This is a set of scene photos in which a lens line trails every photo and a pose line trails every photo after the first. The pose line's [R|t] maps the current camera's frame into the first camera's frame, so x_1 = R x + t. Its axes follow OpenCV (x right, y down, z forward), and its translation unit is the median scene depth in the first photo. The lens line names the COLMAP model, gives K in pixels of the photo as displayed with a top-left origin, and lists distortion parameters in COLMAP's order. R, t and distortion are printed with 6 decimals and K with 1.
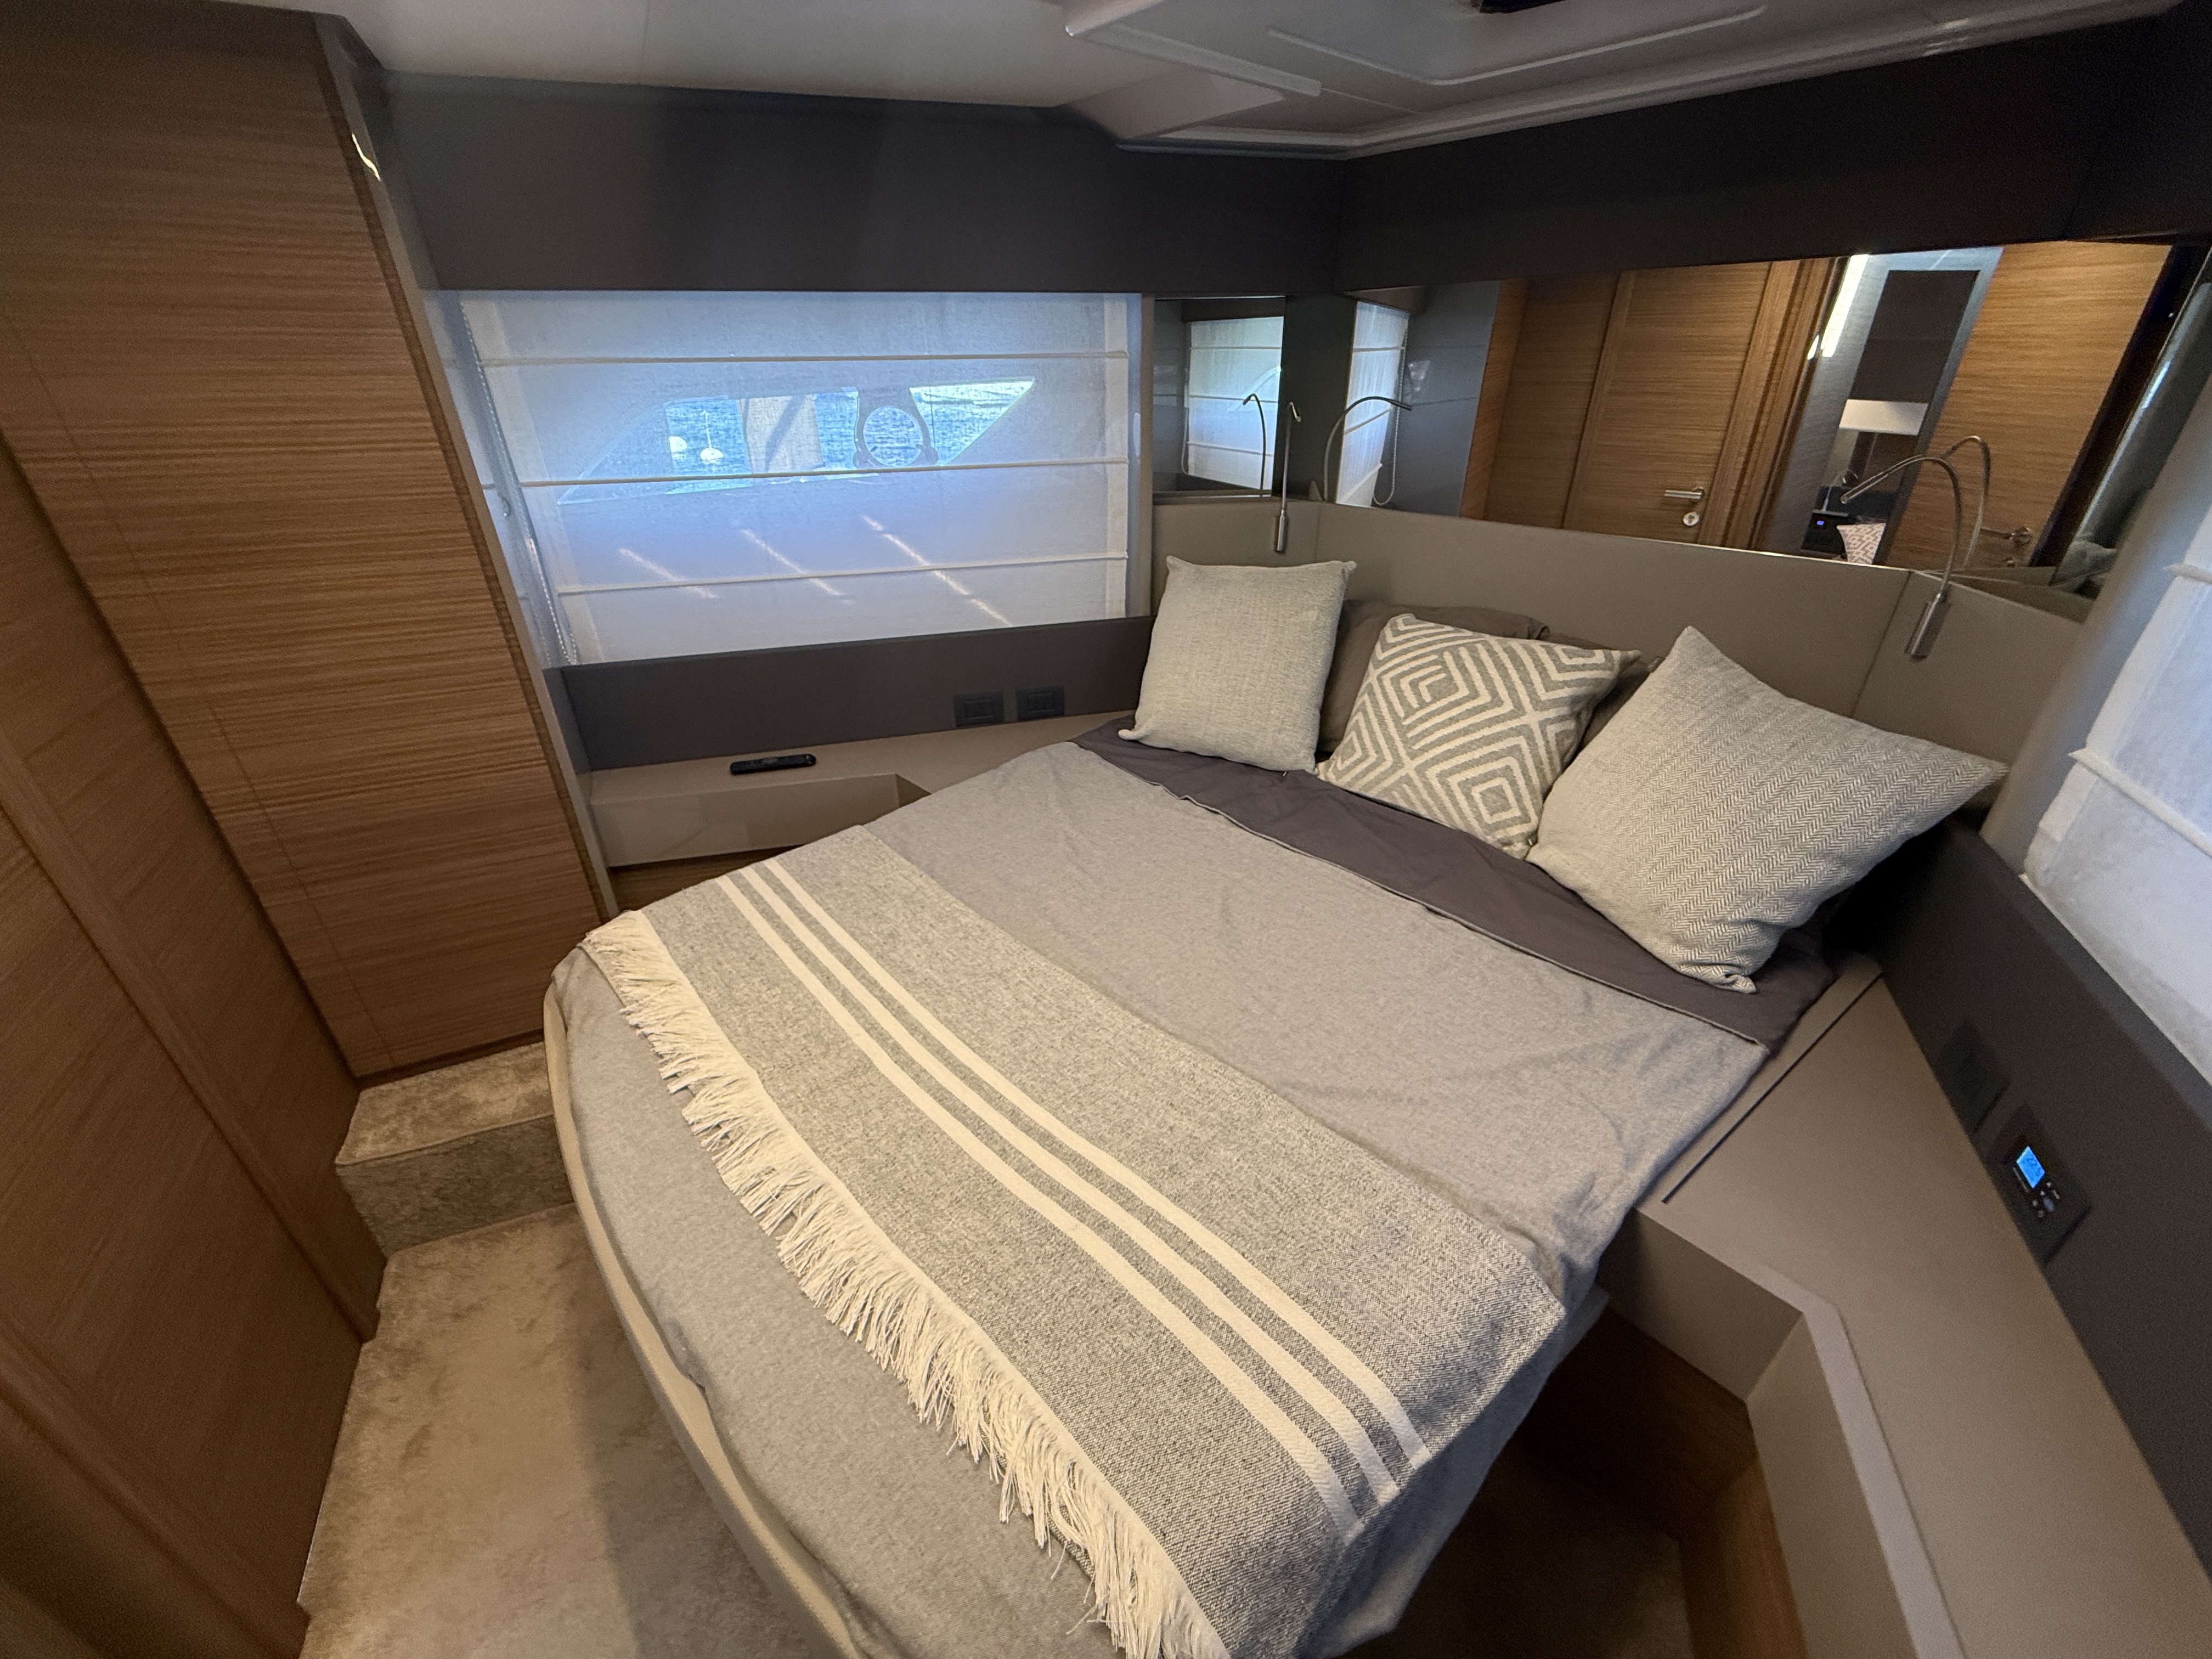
lens RADIAL K [[880.5, 0, 1096.7], [0, 880.5, 837.2], [0, 0, 1]] dist [0.000252, 0.000323]
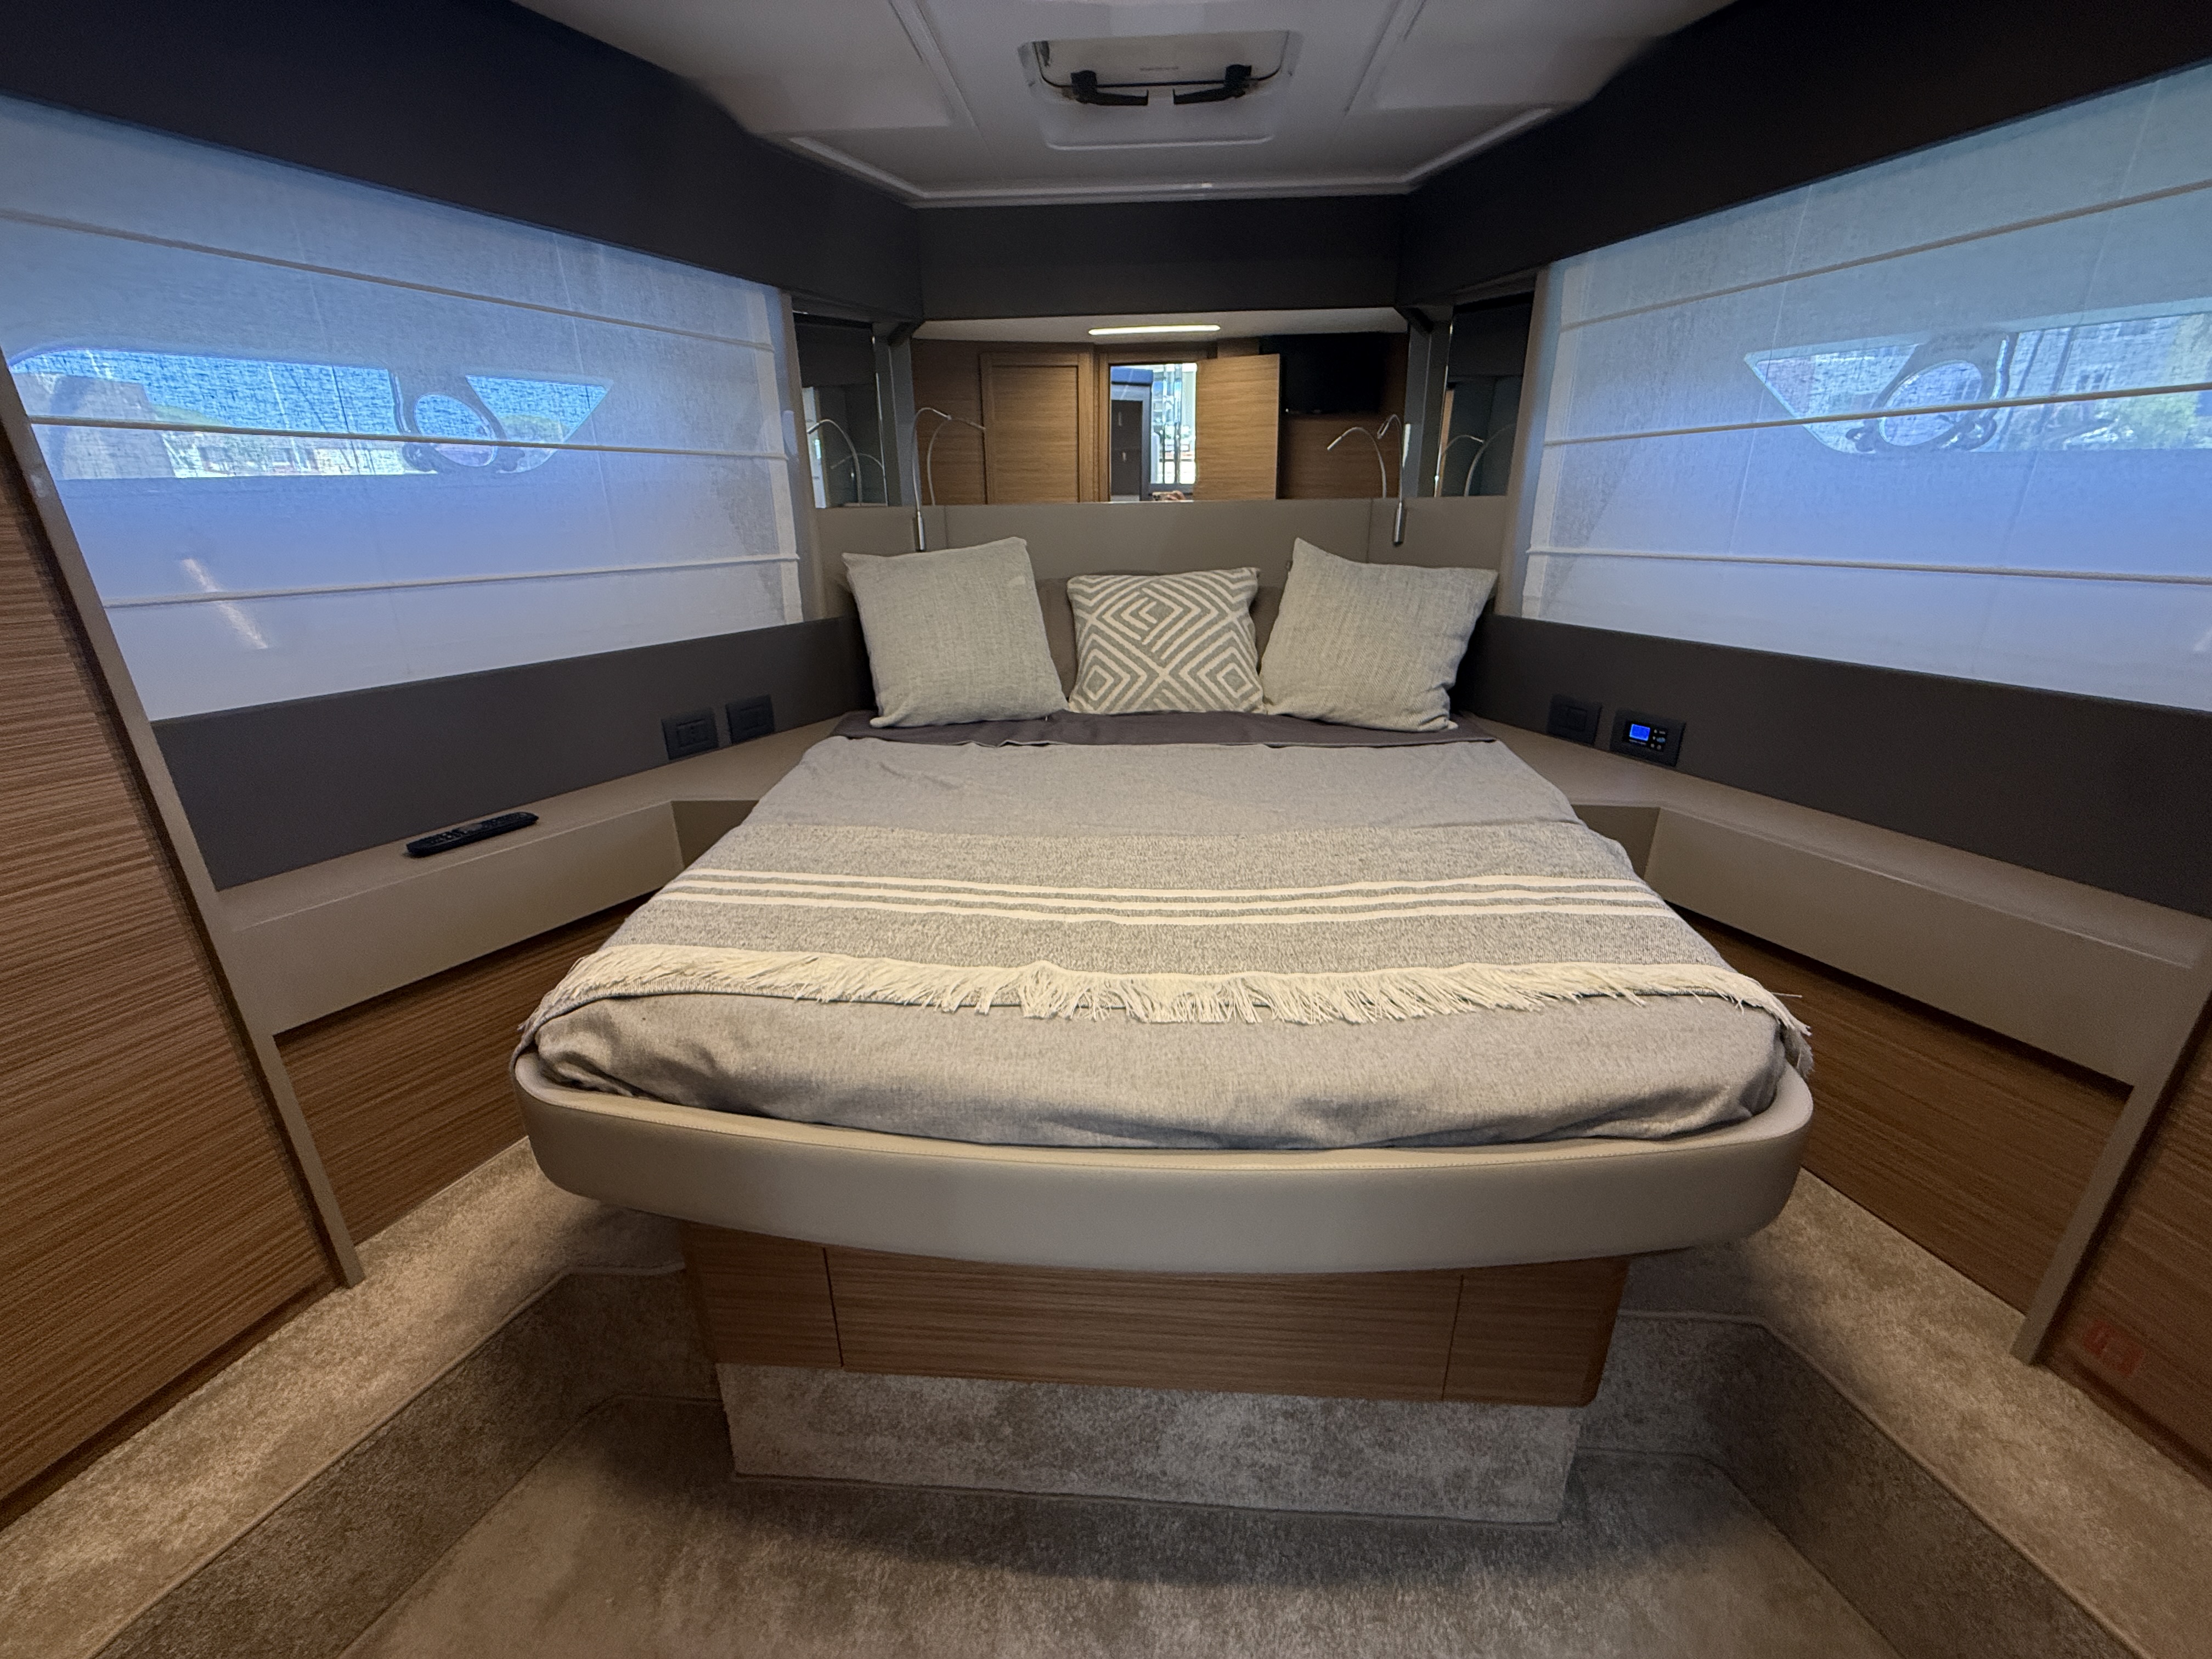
lens RADIAL K [[880.5, 0, 1096.7], [0, 880.5, 837.2], [0, 0, 1]] dist [0.000252, 0.000323]
pose [[0.709903, -0.247074, 0.659539, -0.575482], [0.339806, 0.940399, -0.013465, 0.118339], [-0.616903, 0.233674, 0.751550, 0.193880]]
